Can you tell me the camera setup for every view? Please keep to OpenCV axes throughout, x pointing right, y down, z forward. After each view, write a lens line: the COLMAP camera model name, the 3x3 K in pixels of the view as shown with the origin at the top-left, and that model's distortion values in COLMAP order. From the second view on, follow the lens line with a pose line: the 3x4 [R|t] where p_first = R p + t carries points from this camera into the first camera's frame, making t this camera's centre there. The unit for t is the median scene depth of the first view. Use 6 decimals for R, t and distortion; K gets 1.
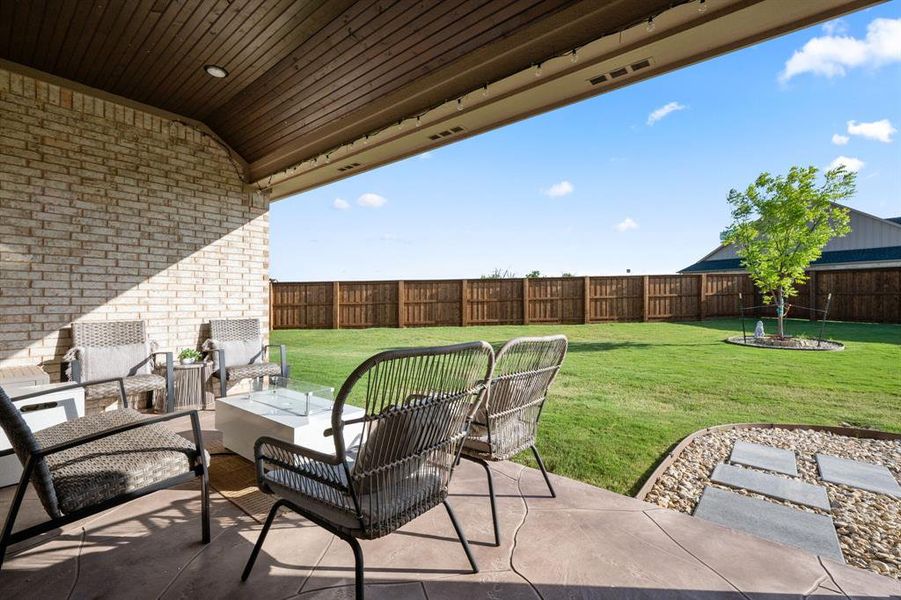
lens RADIAL K [[384.3, 0, 450.7], [0, 384.3, 303.0], [0, 0, 1]] dist [0.001867, 0.000466]
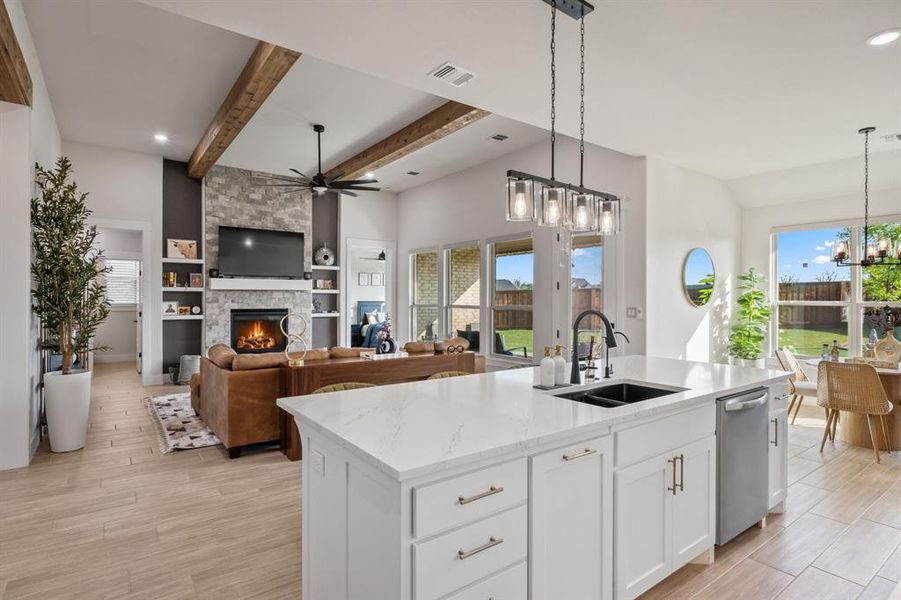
lens RADIAL K [[472.6, 0, 458.3], [0, 472.6, 299.6], [0, 0, 1]] dist [-0.010825, -0.000749]
pose [[0.973716, -0.000023, -0.227764, -0.027732], [-0.001286, 0.999983, -0.005599, -0.020649], [0.227761, 0.005745, 0.973700, -0.460404]]
